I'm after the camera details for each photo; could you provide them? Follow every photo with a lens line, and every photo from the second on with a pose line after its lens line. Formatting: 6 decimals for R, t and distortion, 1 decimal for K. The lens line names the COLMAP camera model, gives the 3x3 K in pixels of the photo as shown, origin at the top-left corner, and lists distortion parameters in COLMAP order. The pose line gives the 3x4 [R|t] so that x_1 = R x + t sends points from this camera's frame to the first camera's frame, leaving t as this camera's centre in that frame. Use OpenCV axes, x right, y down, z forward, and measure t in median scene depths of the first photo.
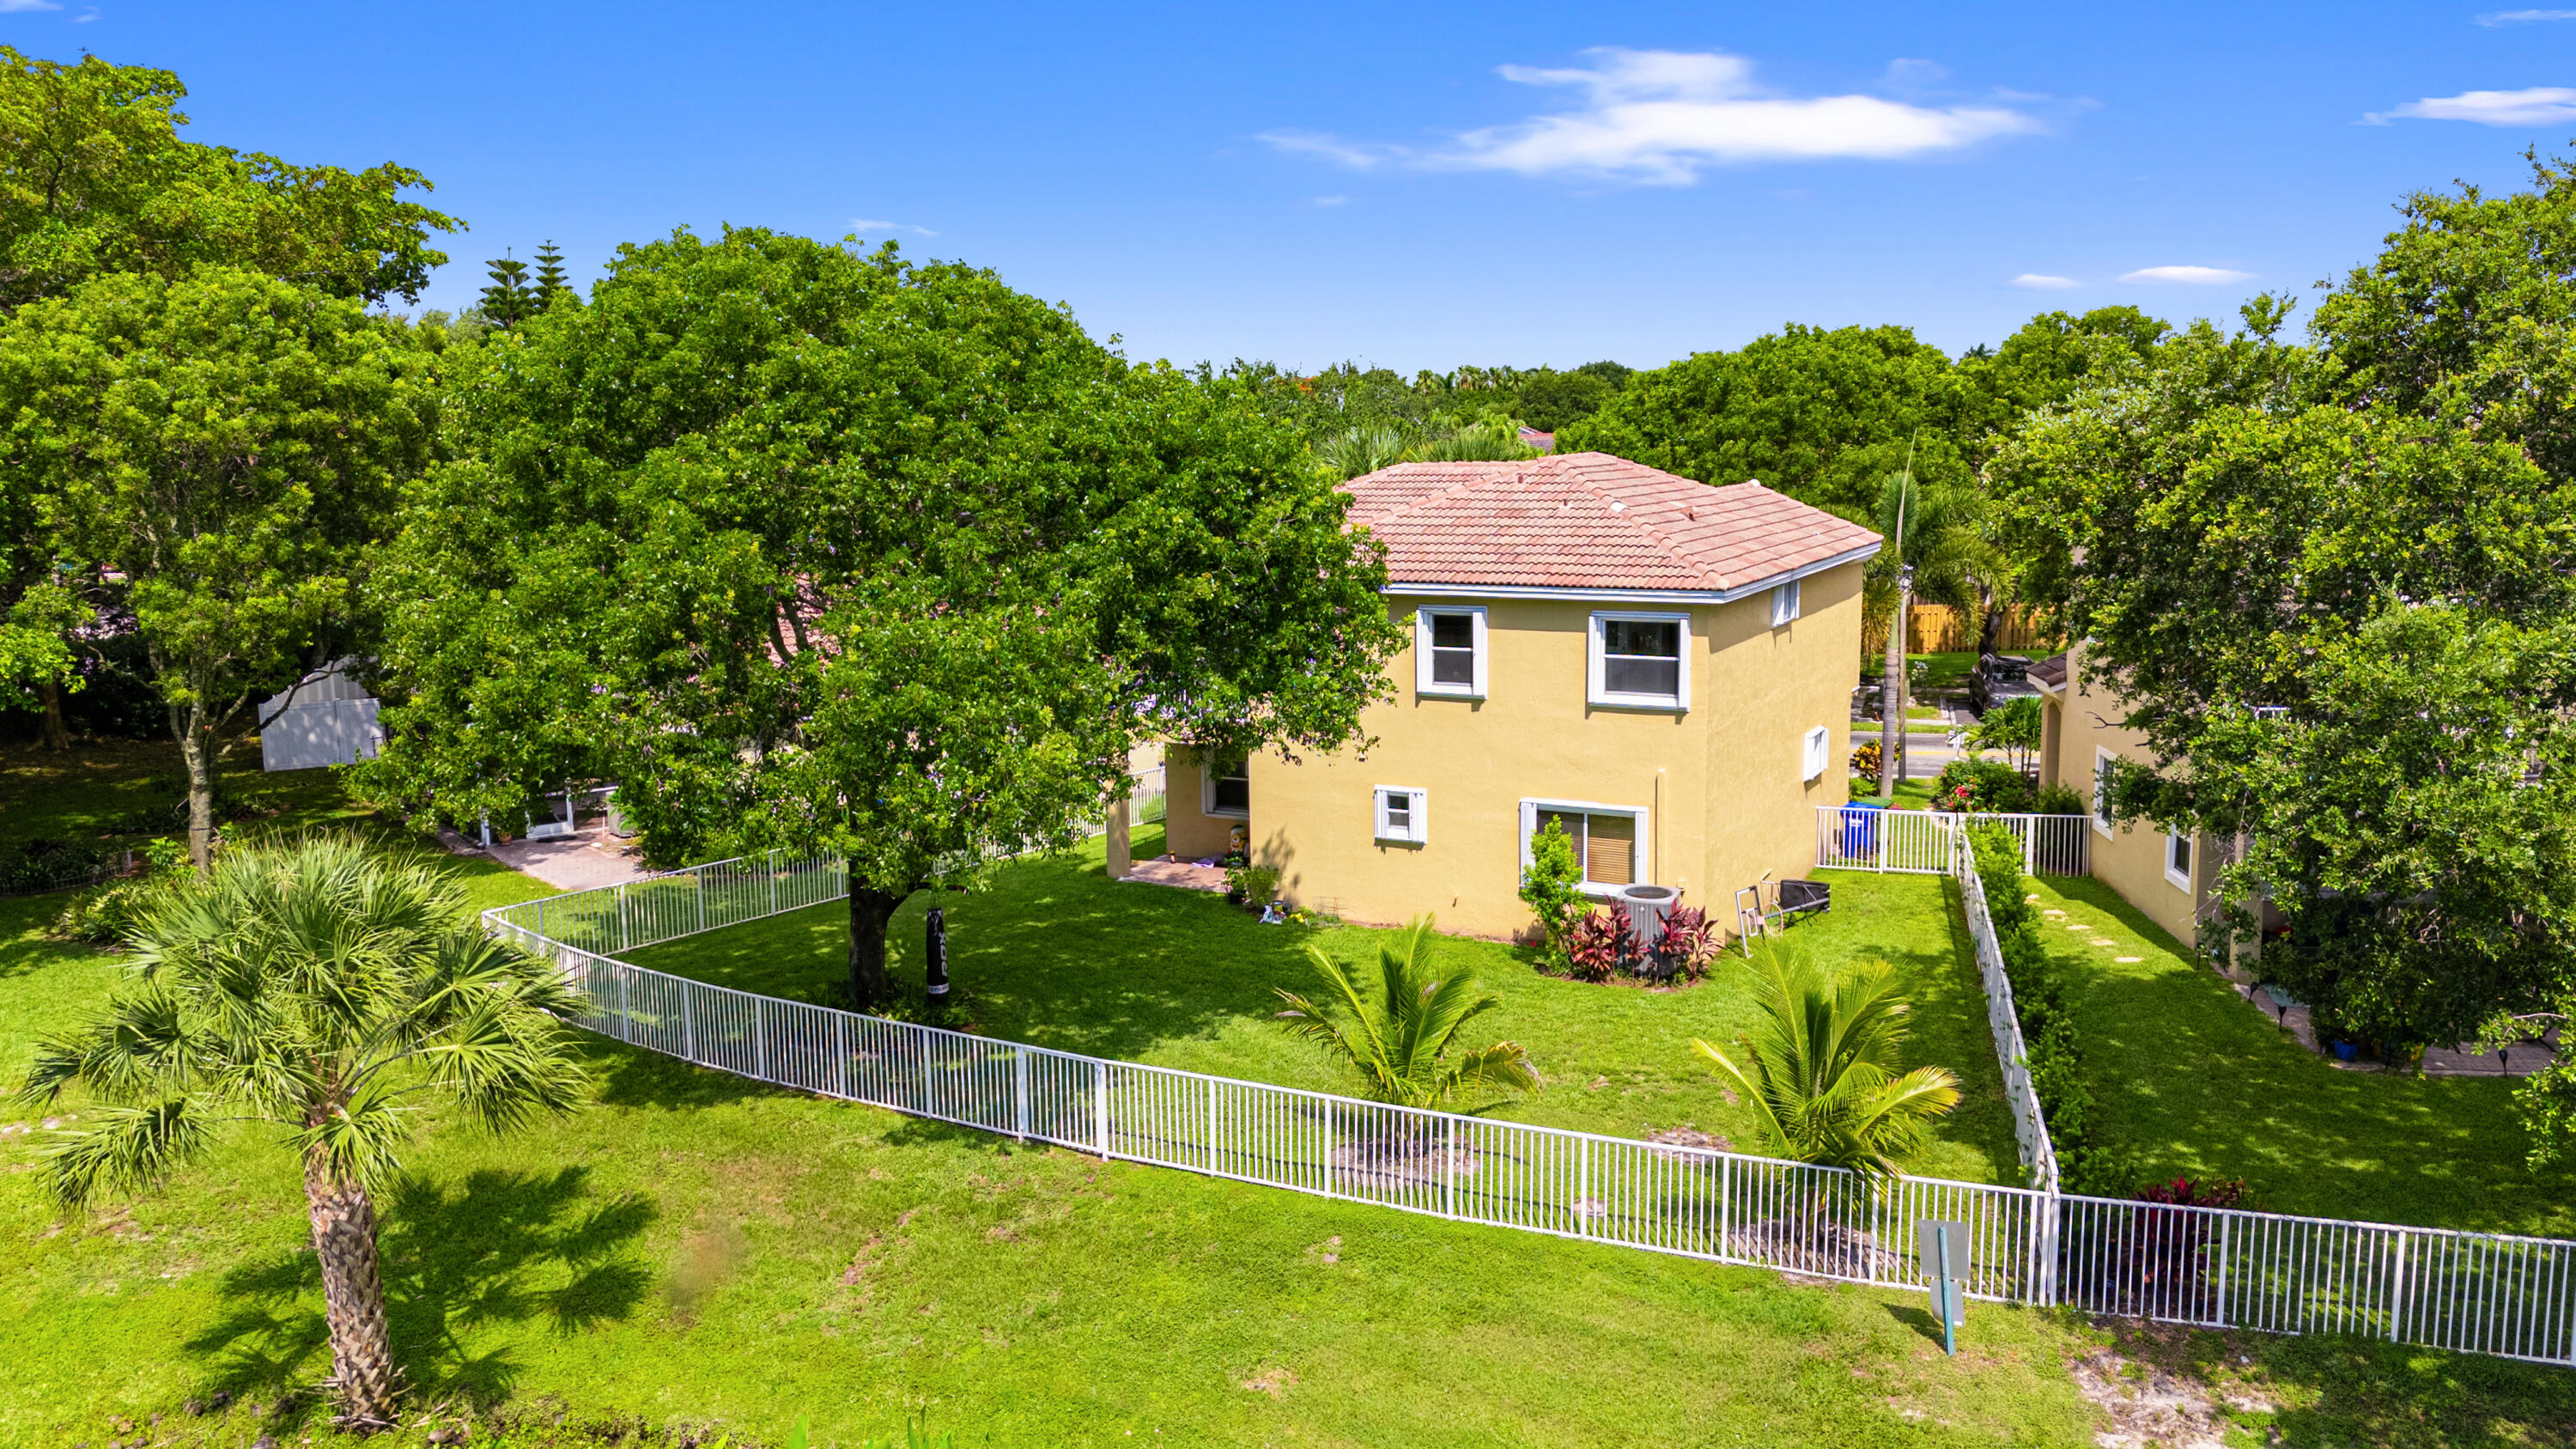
lens RADIAL K [[1940.4, 0, 1288.0], [0, 1940.4, 724.5], [0, 0, 1]] dist [0.037435, -0.001169]
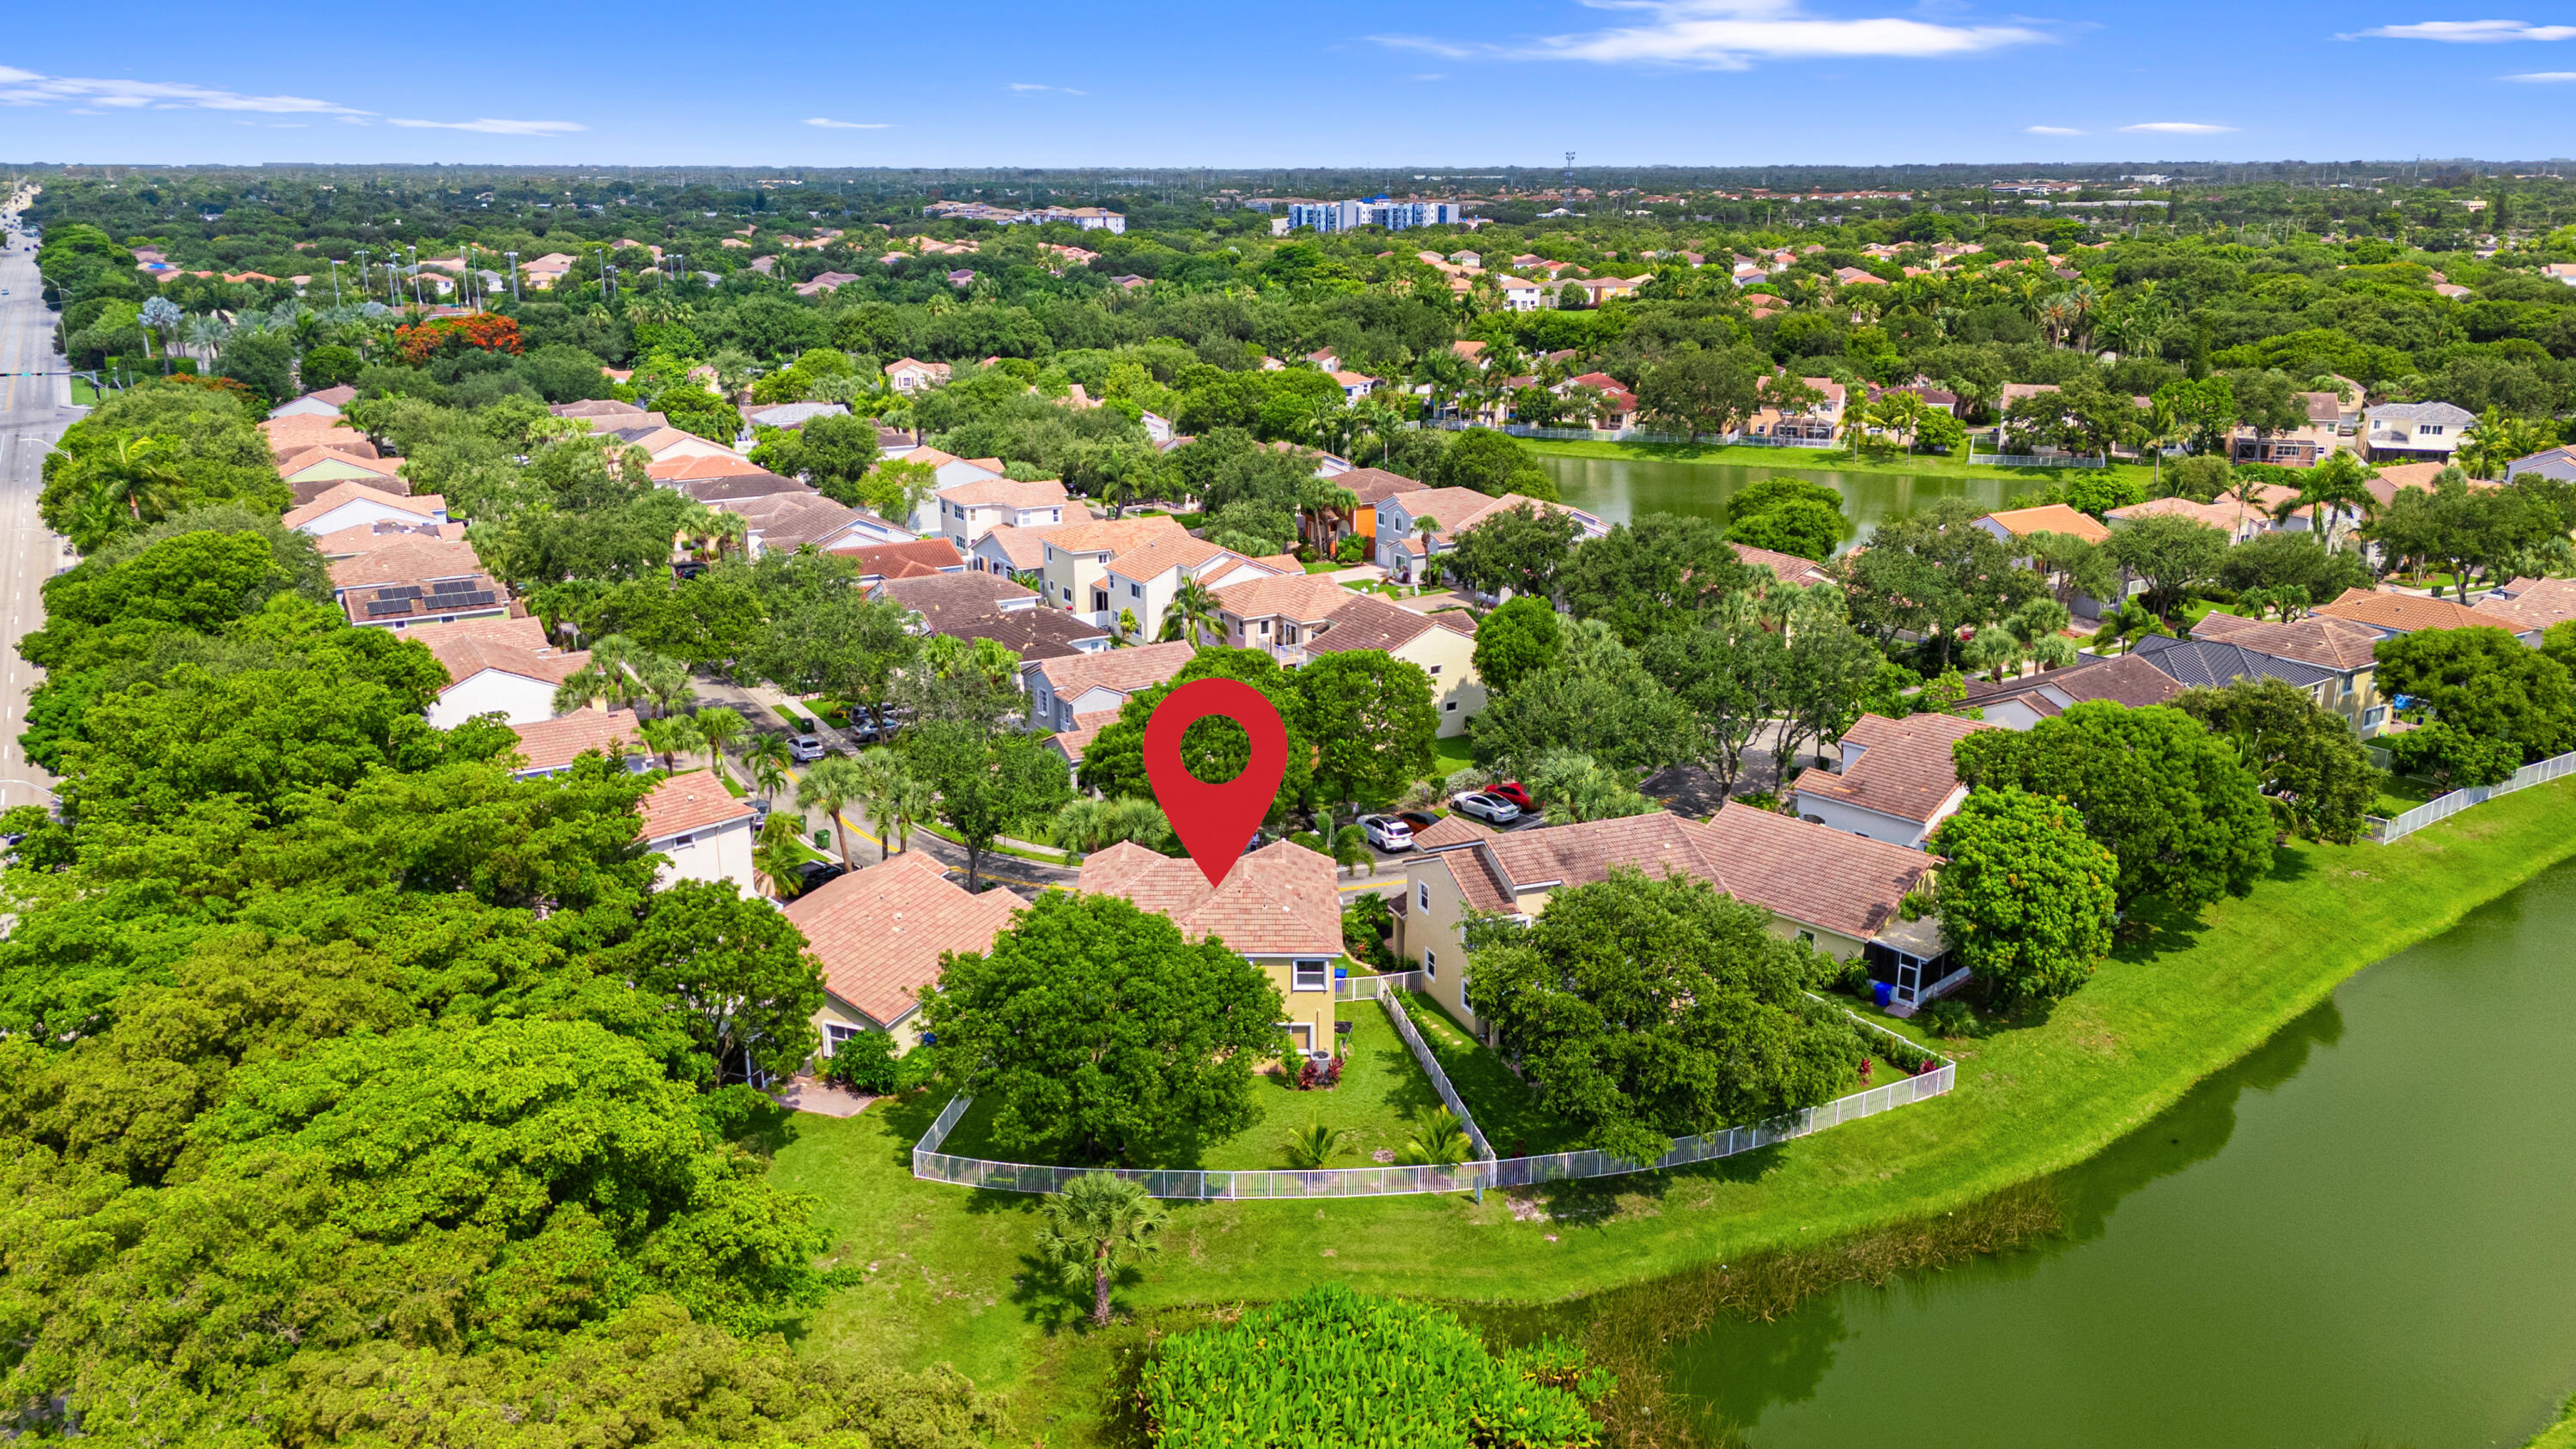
lens RADIAL K [[1940.4, 0, 1288.0], [0, 1940.4, 724.5], [0, 0, 1]] dist [0.037435, -0.001169]
pose [[0.875492, -0.124923, 0.466806, -1.156135], [0.054144, 0.985283, 0.162127, -0.876045], [-0.480190, -0.116666, 0.869372, -1.450344]]
